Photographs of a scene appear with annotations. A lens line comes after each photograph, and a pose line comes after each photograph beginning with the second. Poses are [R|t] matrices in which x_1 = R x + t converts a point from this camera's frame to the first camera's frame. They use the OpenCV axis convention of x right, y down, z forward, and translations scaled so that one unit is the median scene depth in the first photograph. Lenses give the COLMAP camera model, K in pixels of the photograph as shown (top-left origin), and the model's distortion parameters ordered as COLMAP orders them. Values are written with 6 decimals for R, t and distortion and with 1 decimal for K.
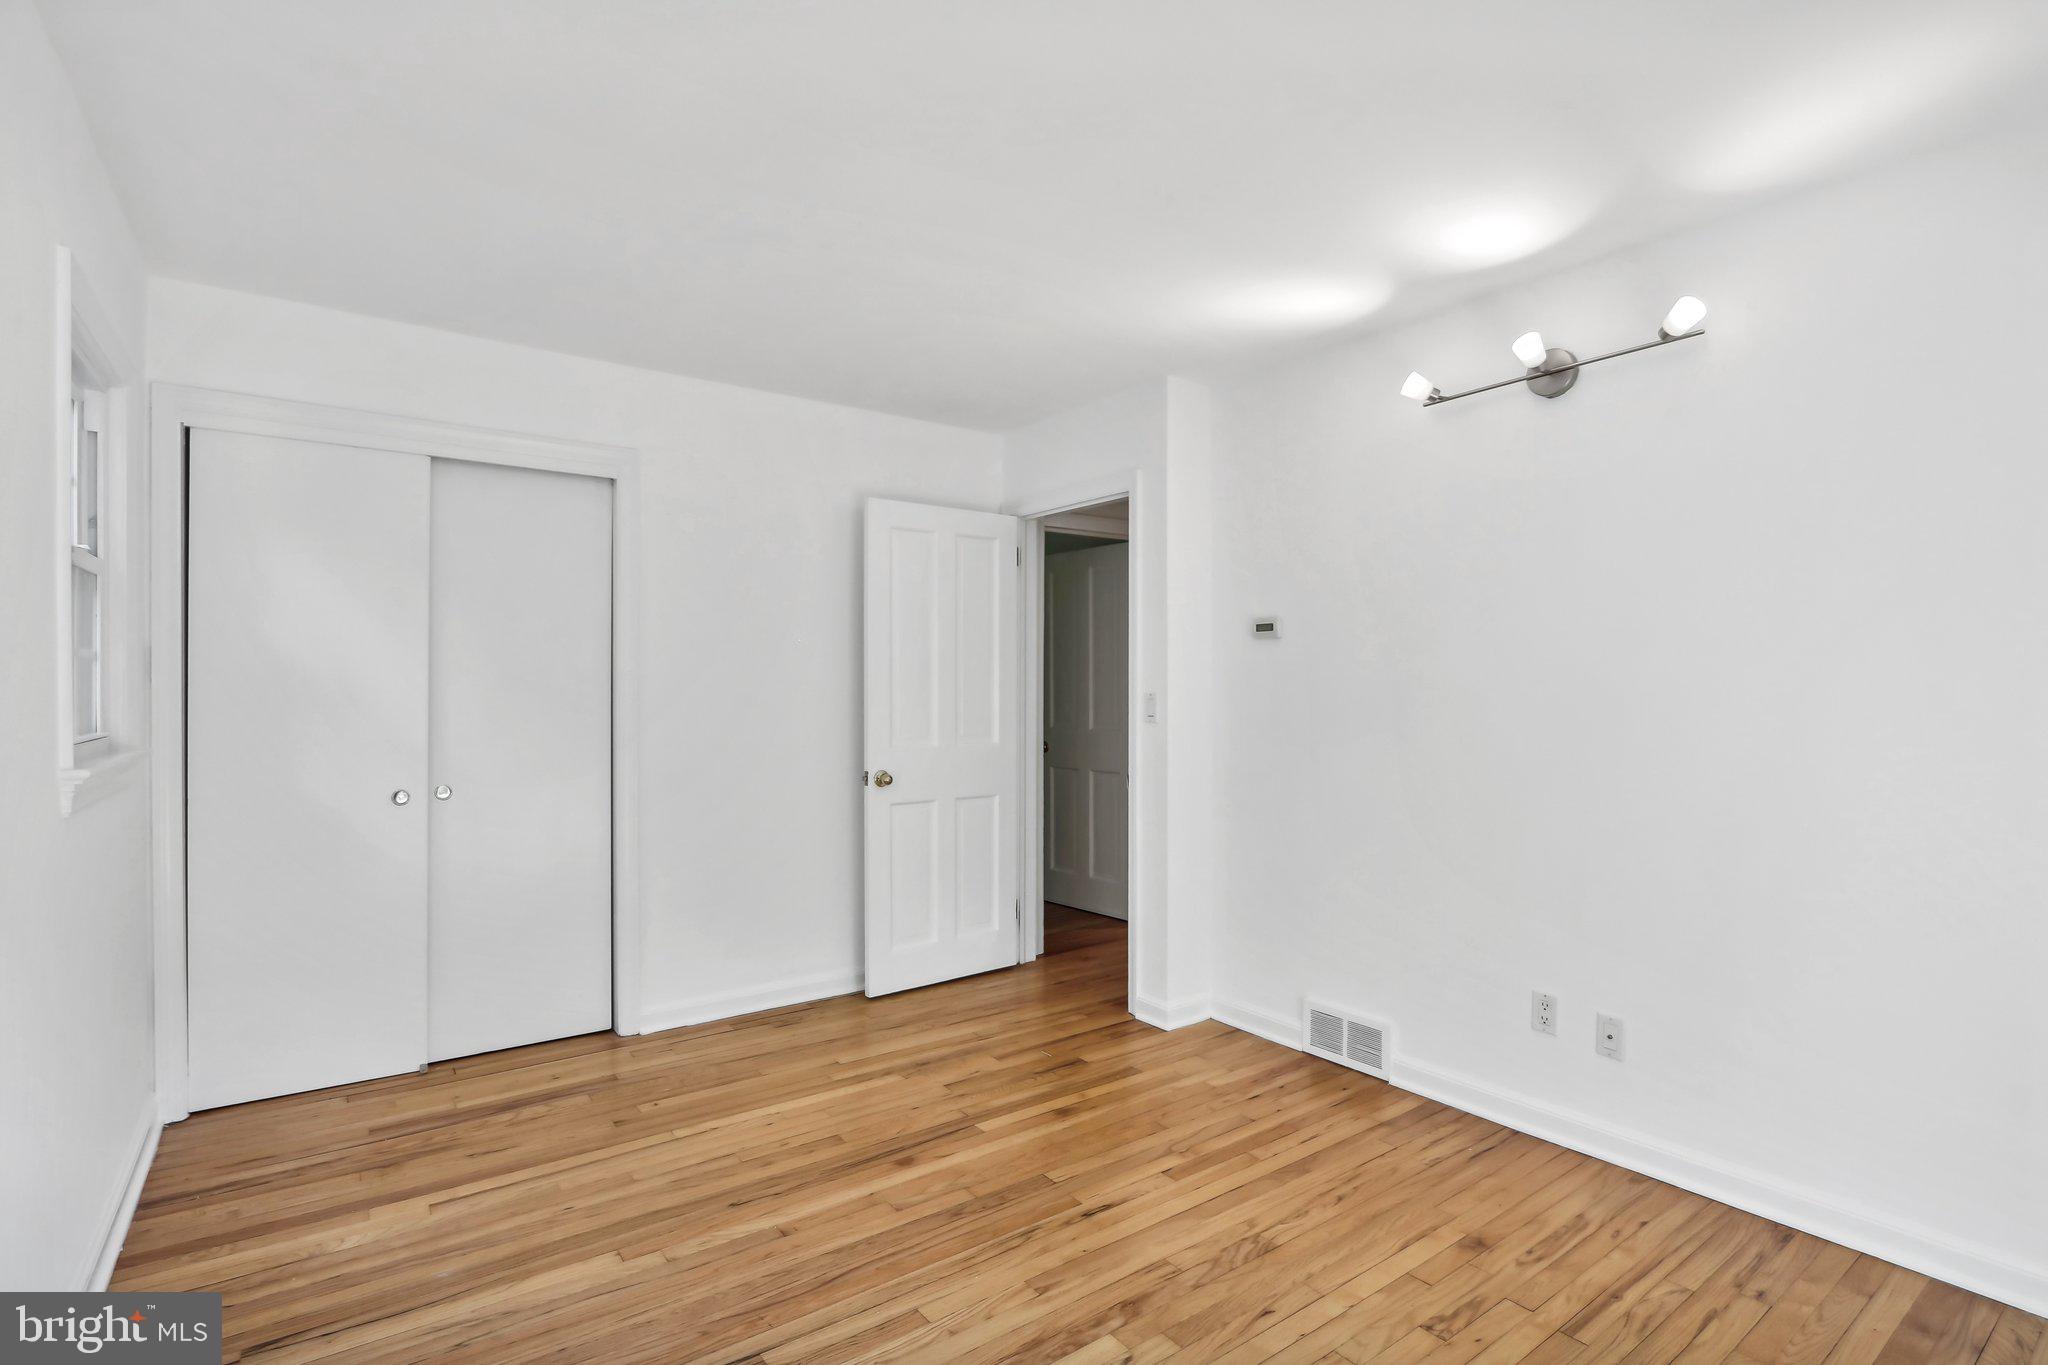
lens RADIAL K [[962.5, 0, 1016.4], [0, 962.5, 687.7], [0, 0, 1]] dist [-0.017880, 0.001580]
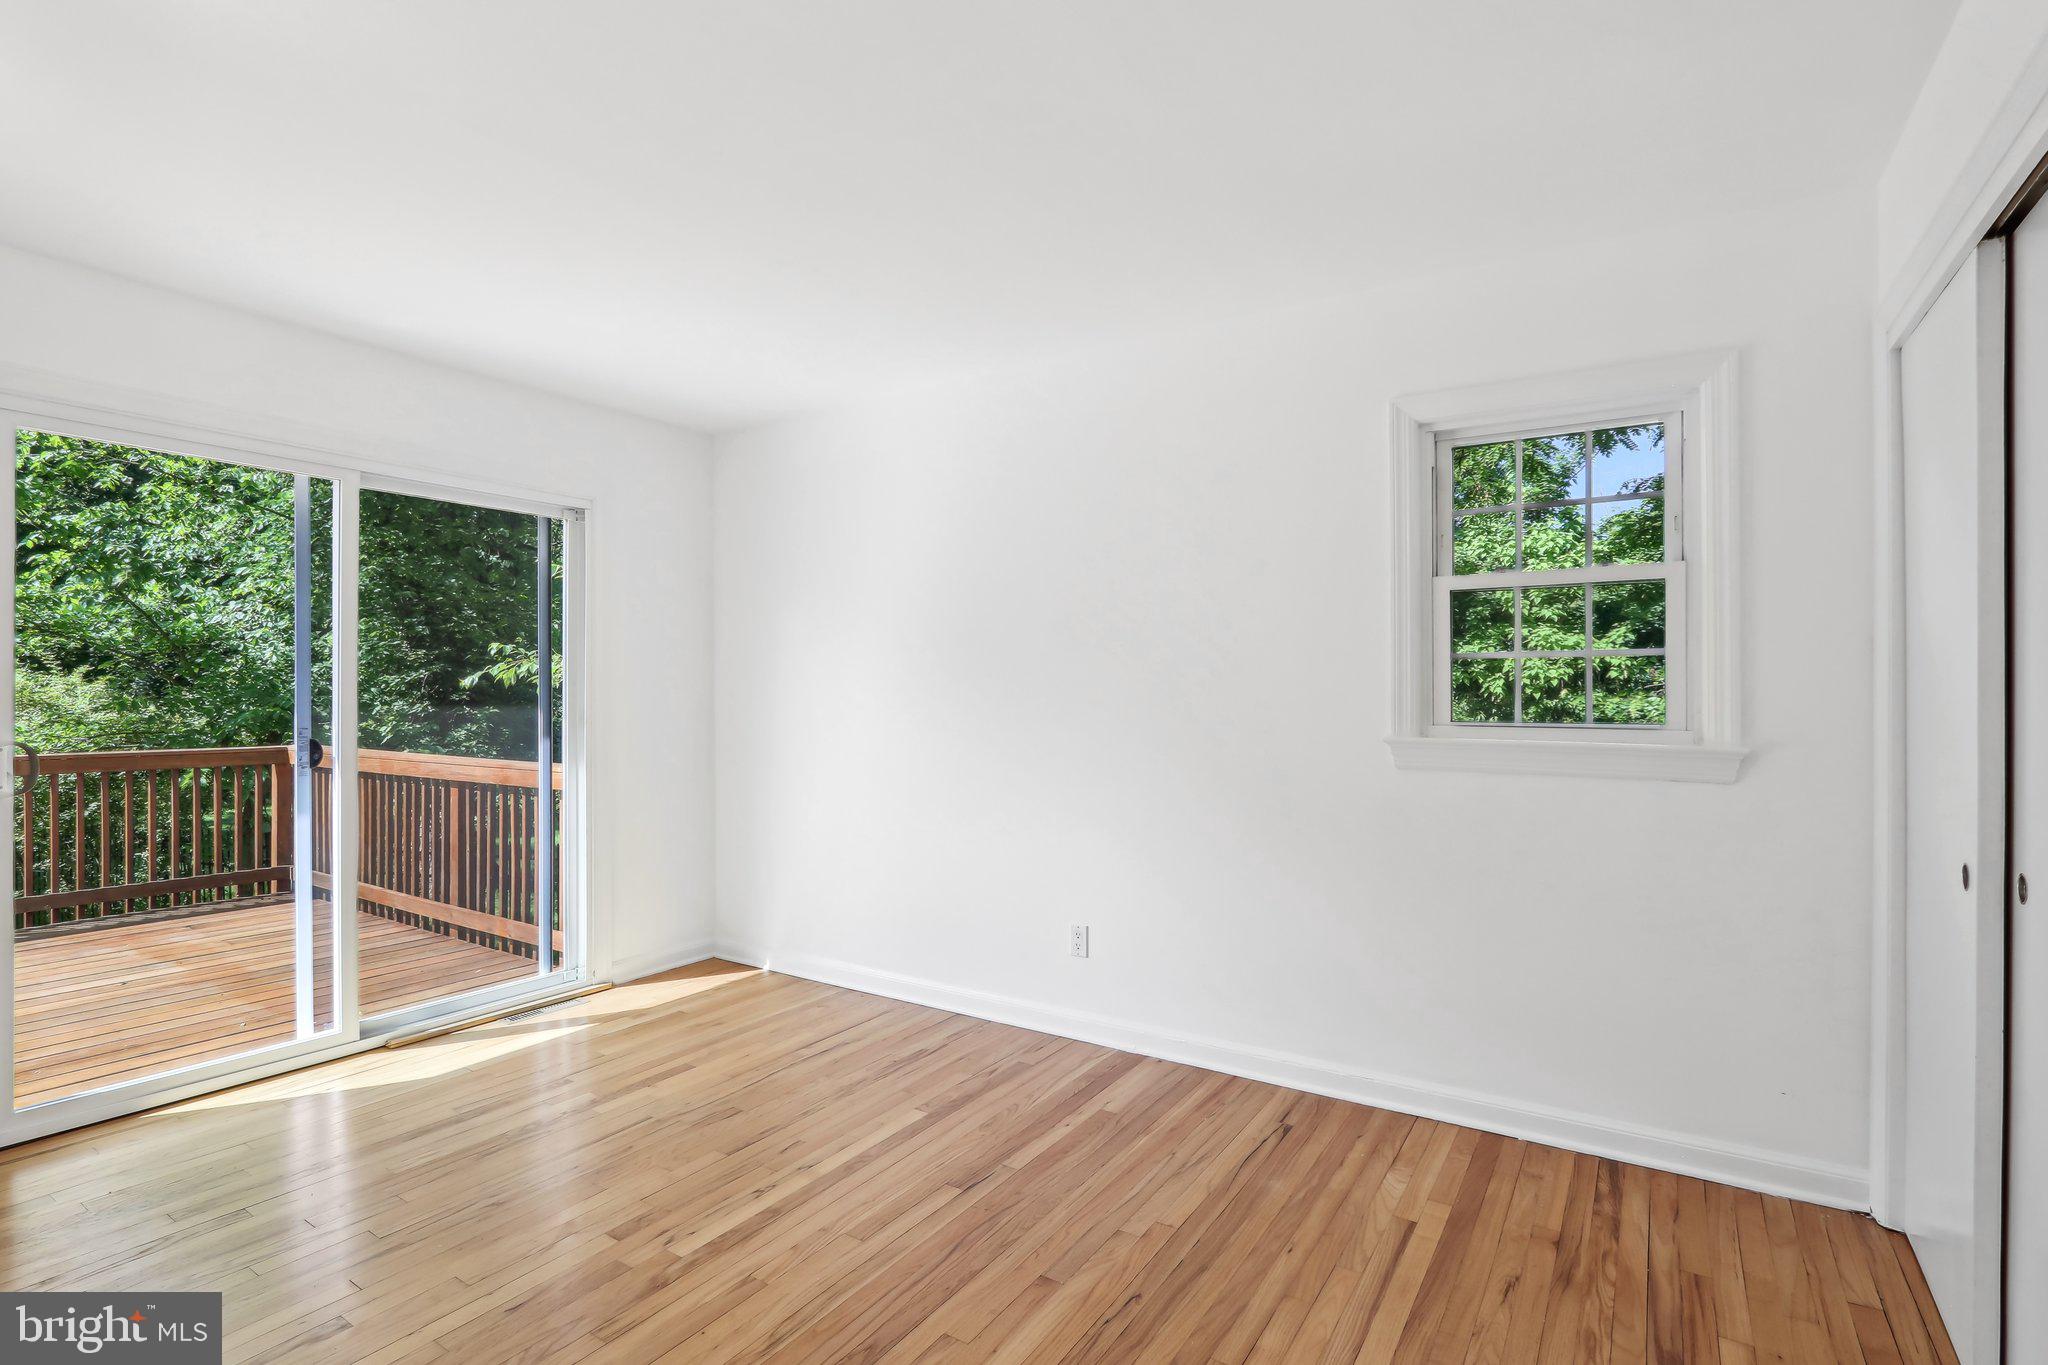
lens RADIAL K [[962.5, 0, 1016.4], [0, 962.5, 687.7], [0, 0, 1]] dist [-0.017880, 0.001580]
pose [[-0.936767, -0.001987, -0.349947, 0.105411], [-0.000636, 0.999992, -0.003976, 0.007700], [0.349952, -0.003502, -0.936761, 1.866200]]
